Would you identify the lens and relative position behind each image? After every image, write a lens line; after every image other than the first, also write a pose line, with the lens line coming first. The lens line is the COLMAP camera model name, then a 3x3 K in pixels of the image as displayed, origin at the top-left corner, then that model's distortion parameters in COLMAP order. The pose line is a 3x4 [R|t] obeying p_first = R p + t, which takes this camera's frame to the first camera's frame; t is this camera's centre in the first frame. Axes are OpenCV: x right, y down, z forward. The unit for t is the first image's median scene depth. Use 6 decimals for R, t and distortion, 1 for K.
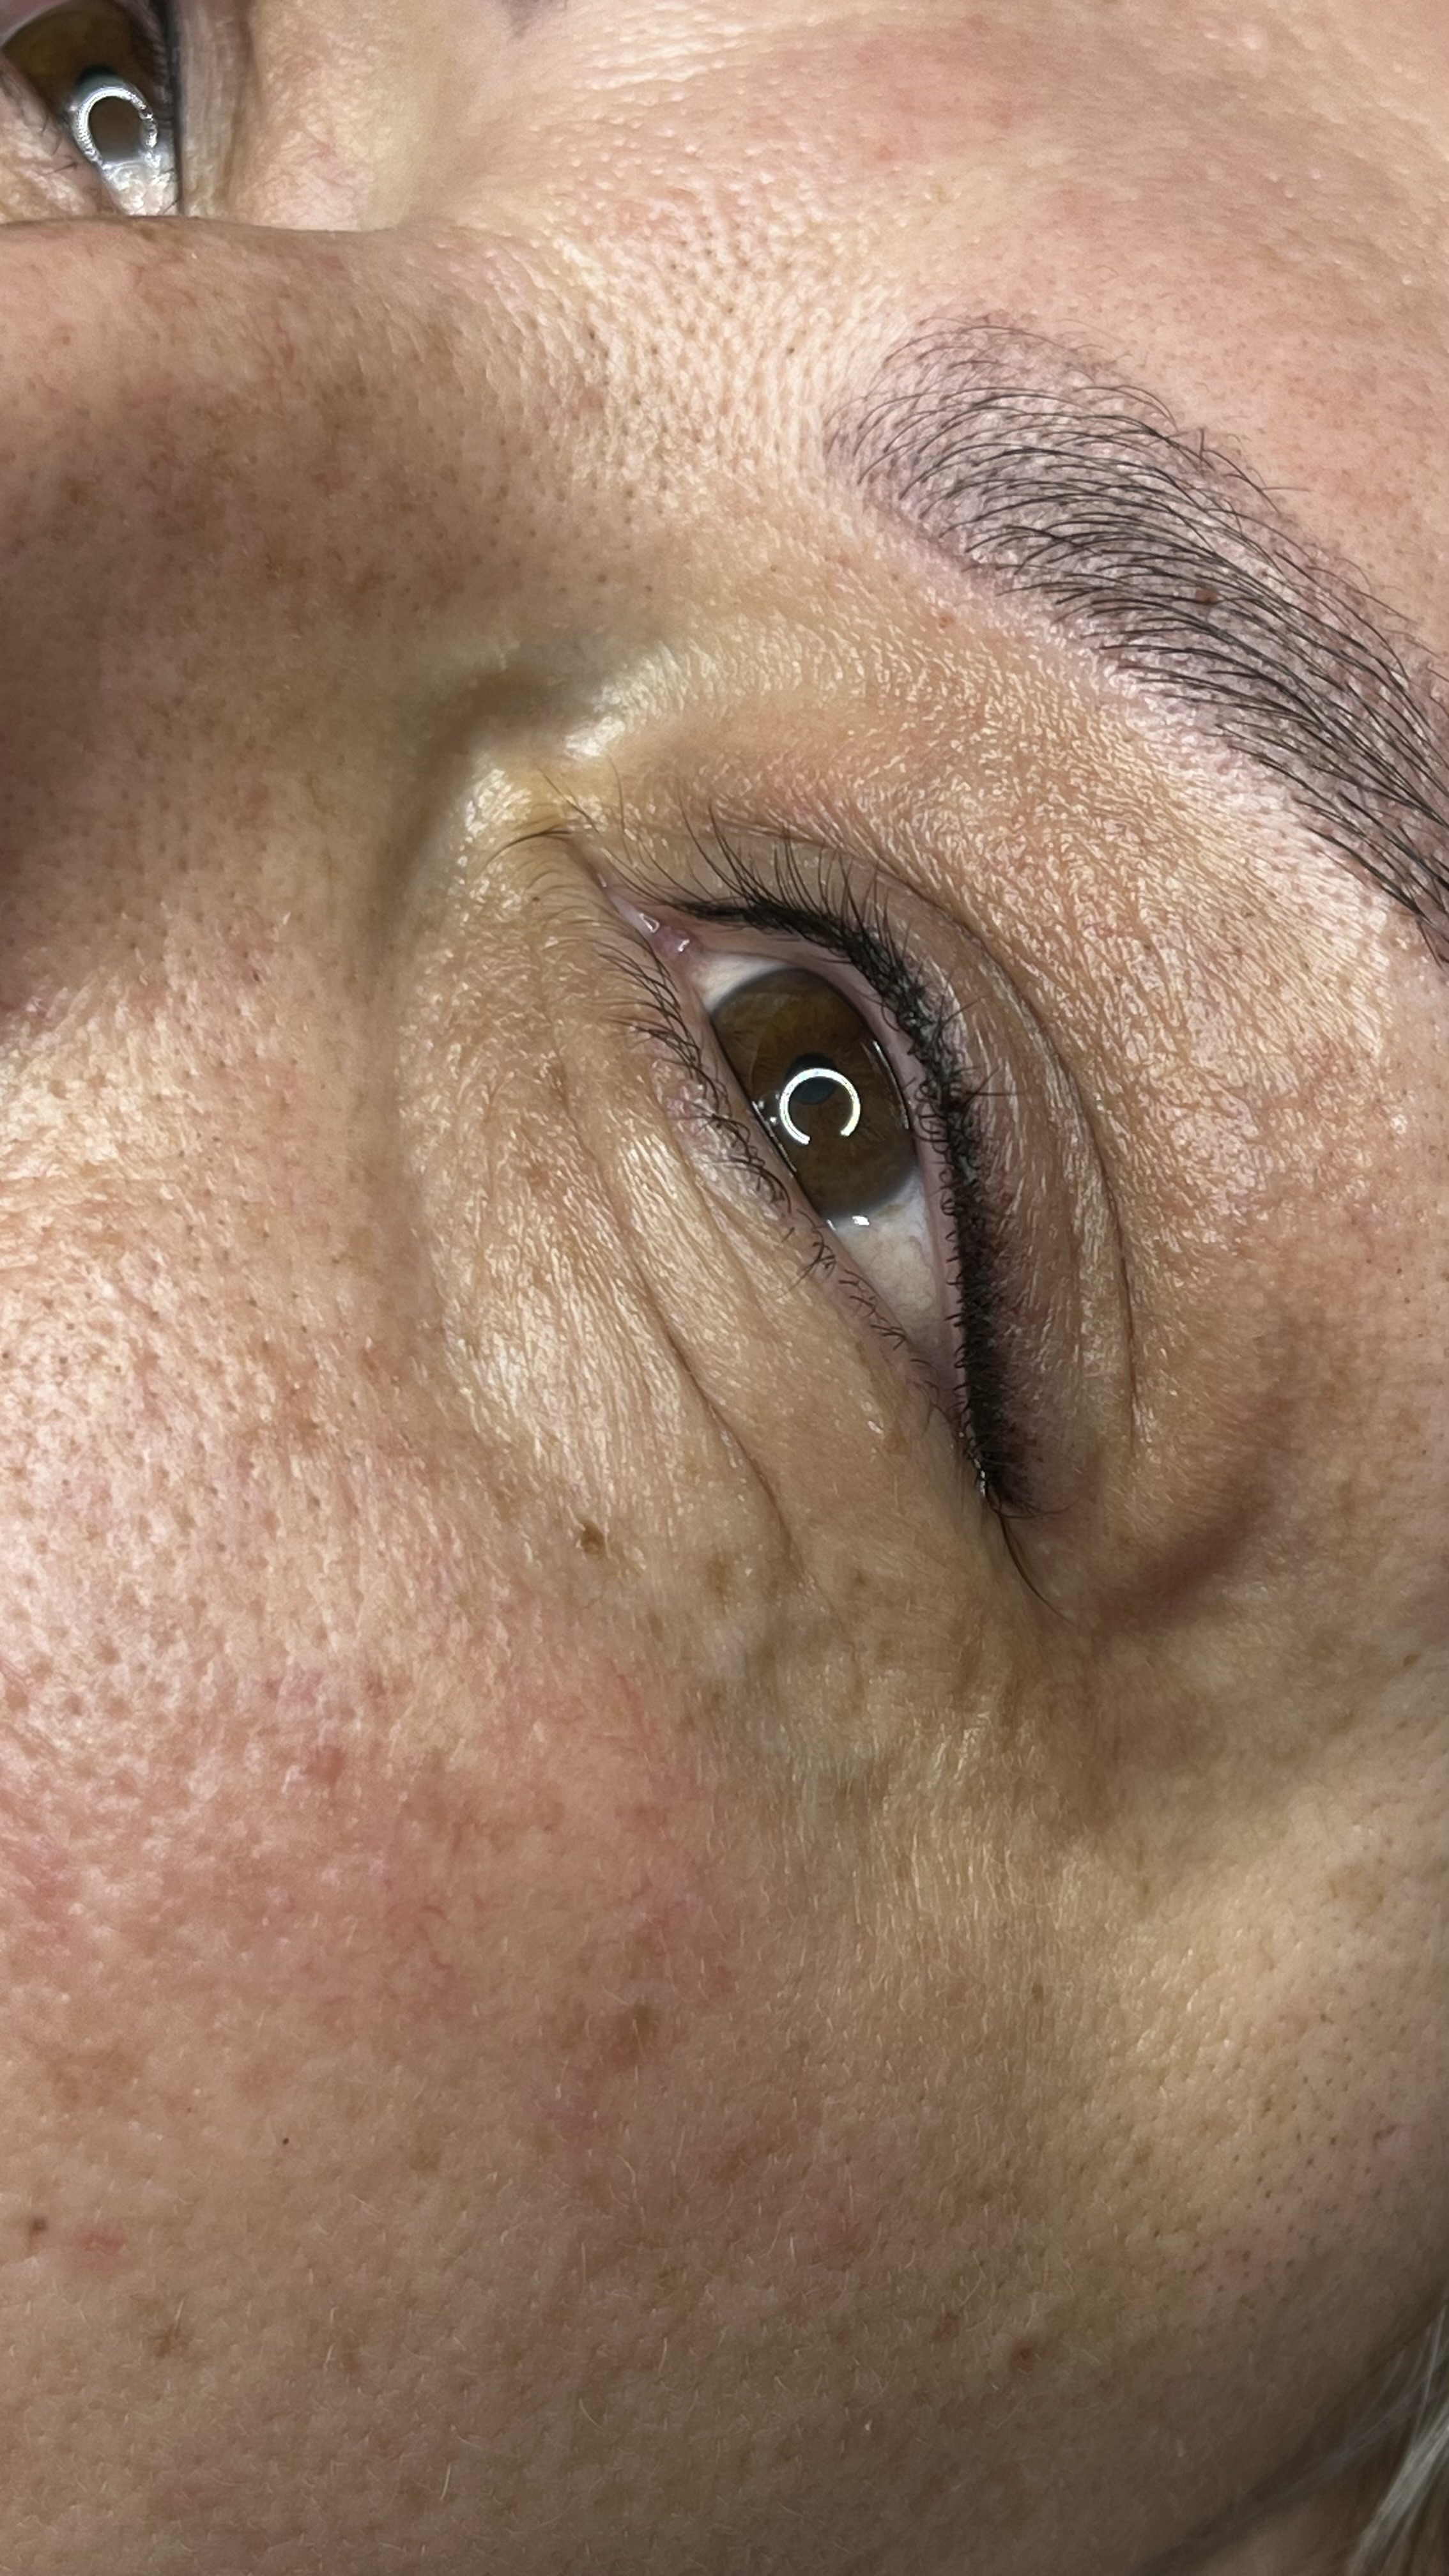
lens RADIAL K [[4048.9, 0, 724.5], [0, 4048.9, 1288.0], [0, 0, 1]] dist [0.294549, -2.292167]
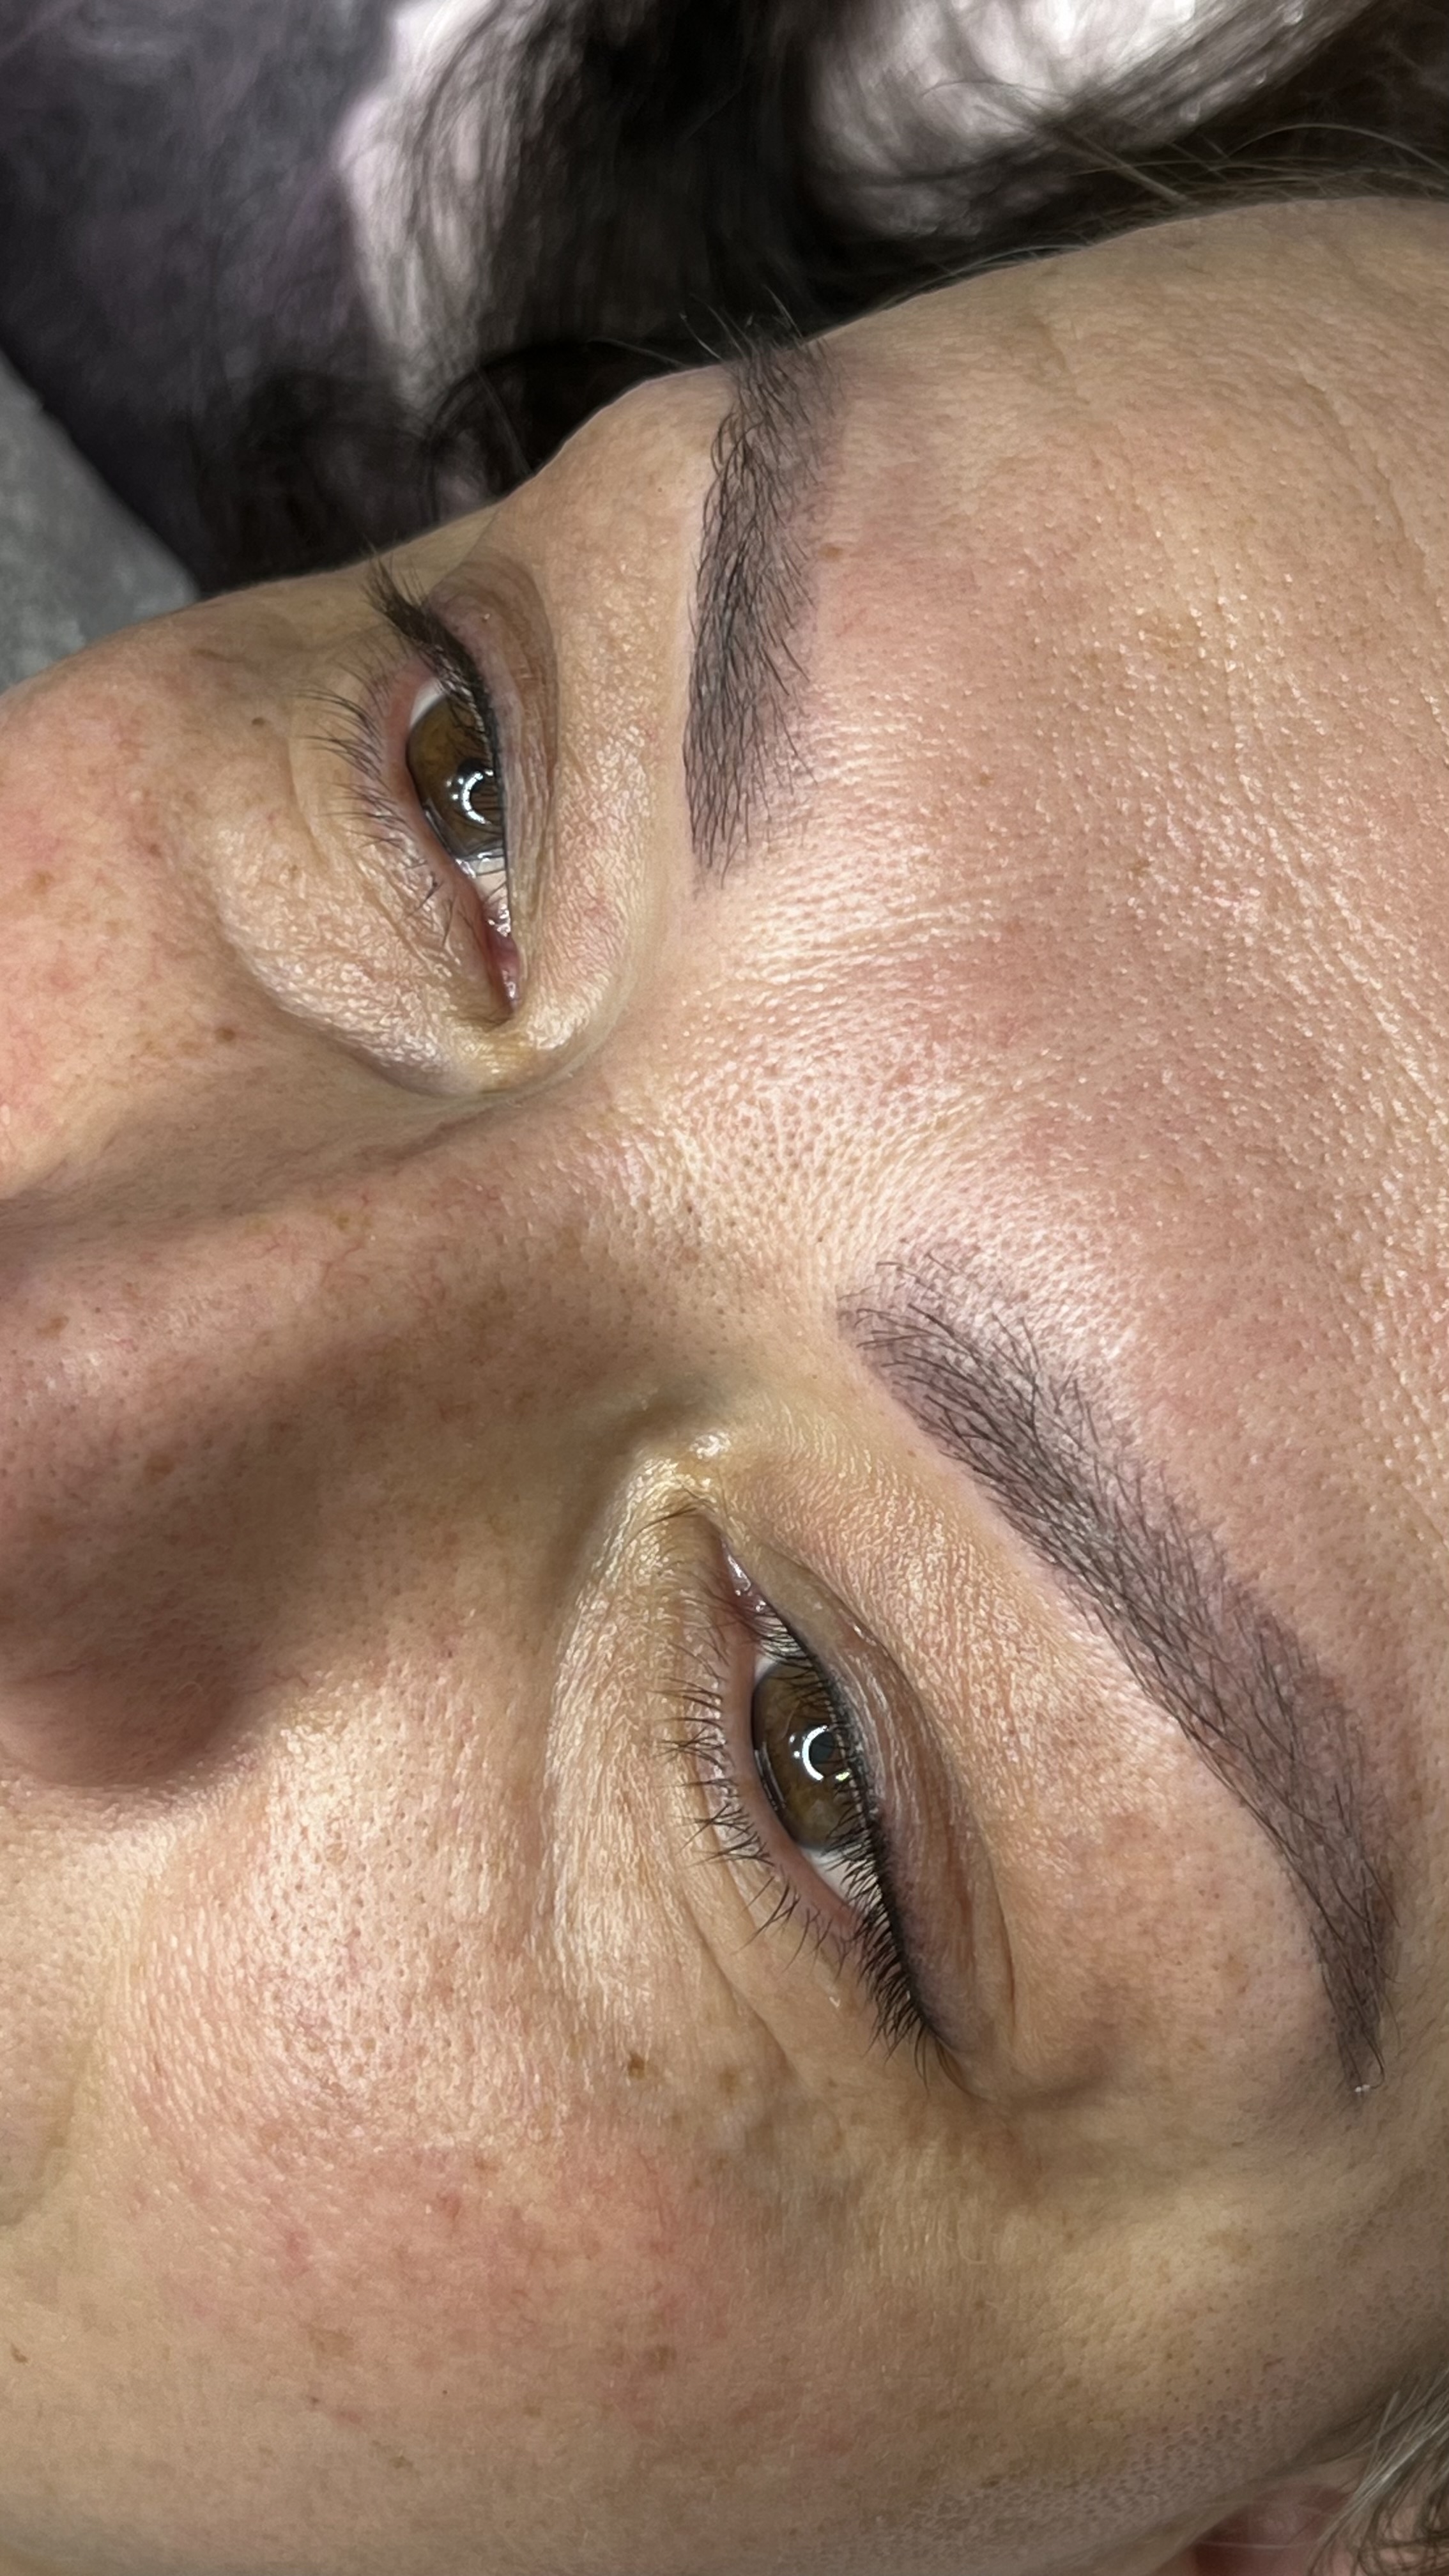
lens RADIAL K [[3828.0, 0, 724.5], [0, 3828.0, 1288.0], [0, 0, 1]] dist [0.374008, -2.273229]
pose [[0.942371, 0.096439, -0.320370, 0.425989], [0.011239, 0.947891, 0.318398, -0.660869], [0.334381, -0.303649, 0.892181, -0.194582]]
